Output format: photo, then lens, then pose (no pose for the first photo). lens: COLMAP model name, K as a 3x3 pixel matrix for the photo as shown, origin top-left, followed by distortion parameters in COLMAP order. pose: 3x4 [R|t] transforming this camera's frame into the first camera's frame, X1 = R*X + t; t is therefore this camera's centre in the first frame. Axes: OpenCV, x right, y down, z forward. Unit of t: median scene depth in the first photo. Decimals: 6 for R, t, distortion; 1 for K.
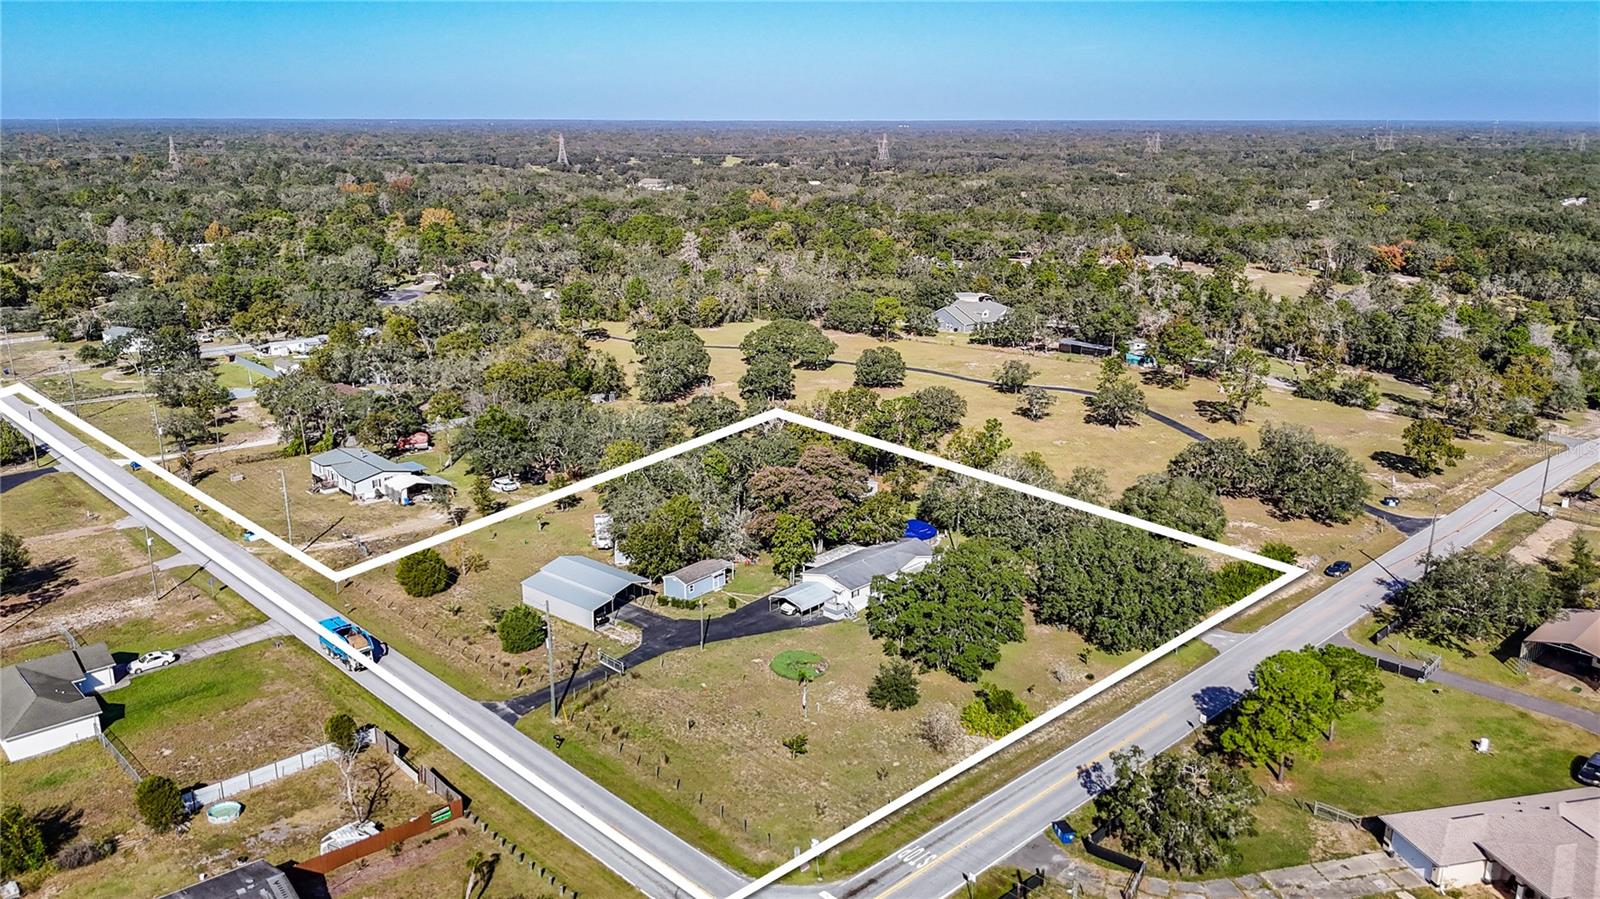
lens RADIAL K [[1170.2, 0, 819.0], [0, 1170.2, 403.1], [0, 0, 1]] dist [0.088910, -0.041155]
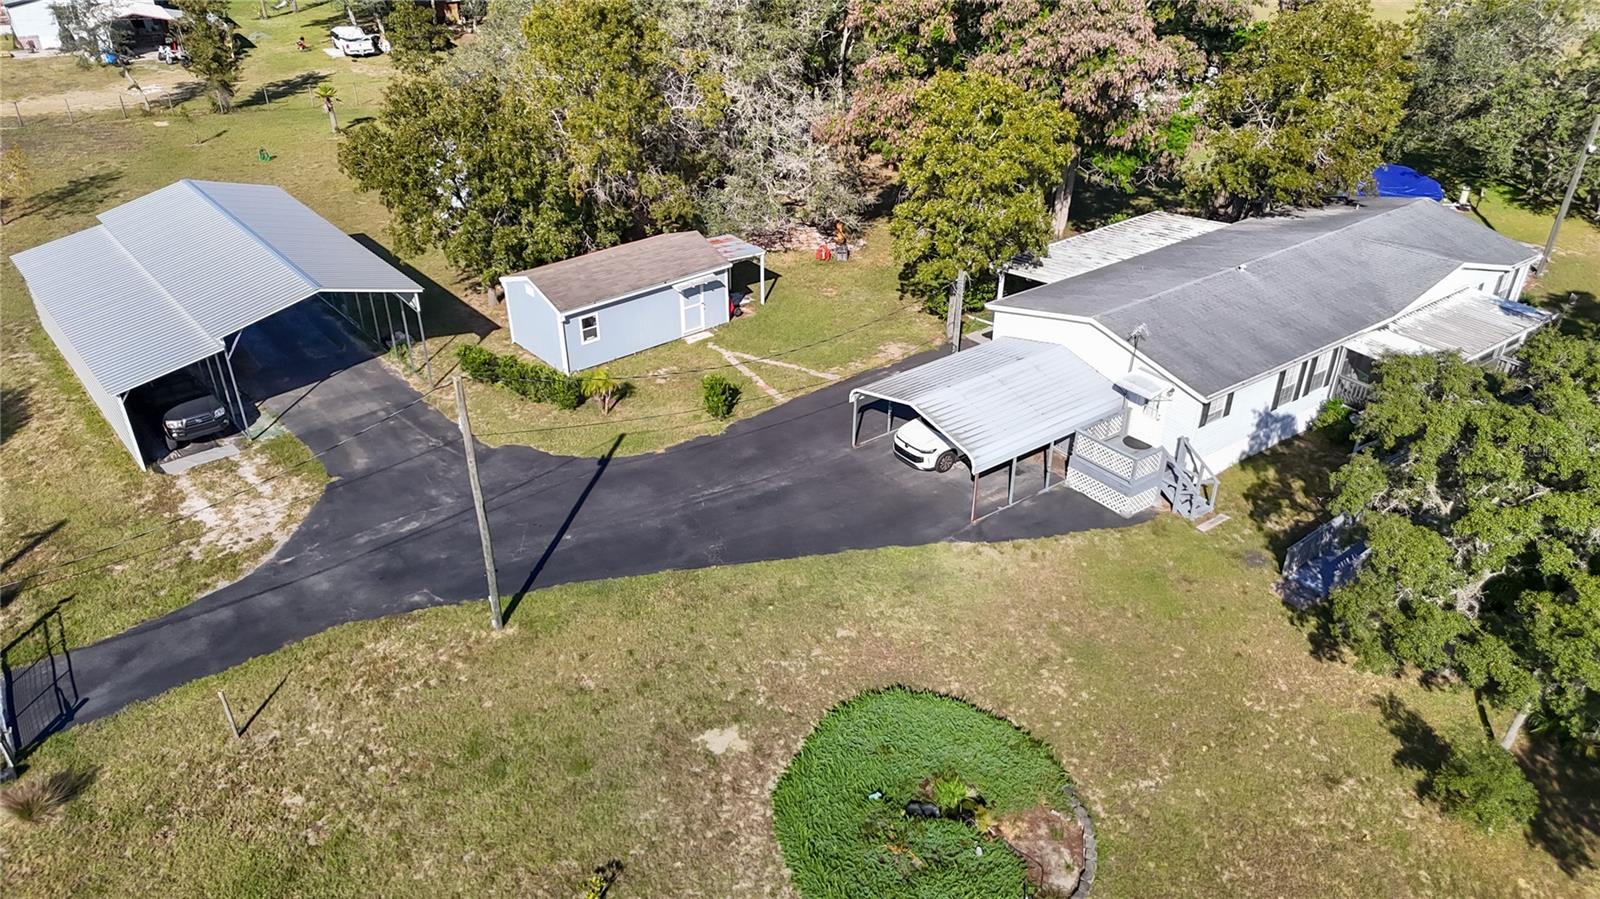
lens RADIAL K [[1170.2, 0, 786.4], [0, 1170.2, 491.1], [0, 0, 1]] dist [0.088910, -0.041155]
pose [[0.980703, 0.099670, -0.168189, -0.011682], [-0.040055, 0.944471, 0.326146, 0.103495], [0.191356, -0.313115, 0.930237, 0.752082]]
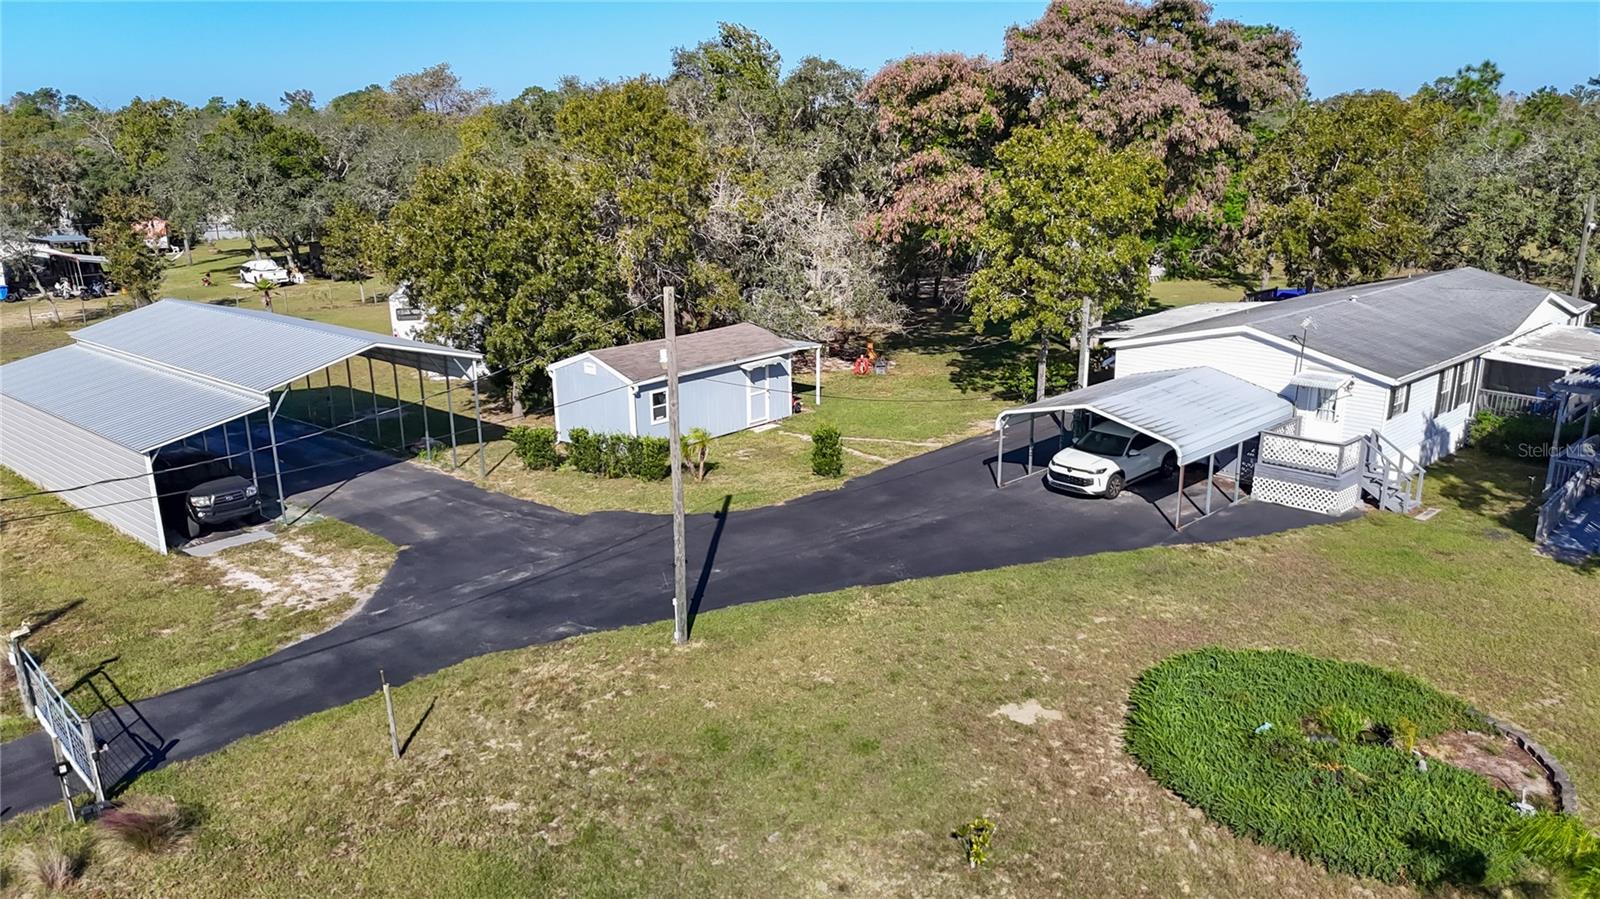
lens RADIAL K [[1241.2, 0, 792.7], [0, 1241.2, 503.5], [0, 0, 1]] dist [0.024559, -0.034503]
pose [[0.998275, -0.002795, -0.058642, -0.066587], [0.007424, 0.996858, 0.078861, 0.161200], [0.058237, -0.079160, 0.995159, 0.757121]]
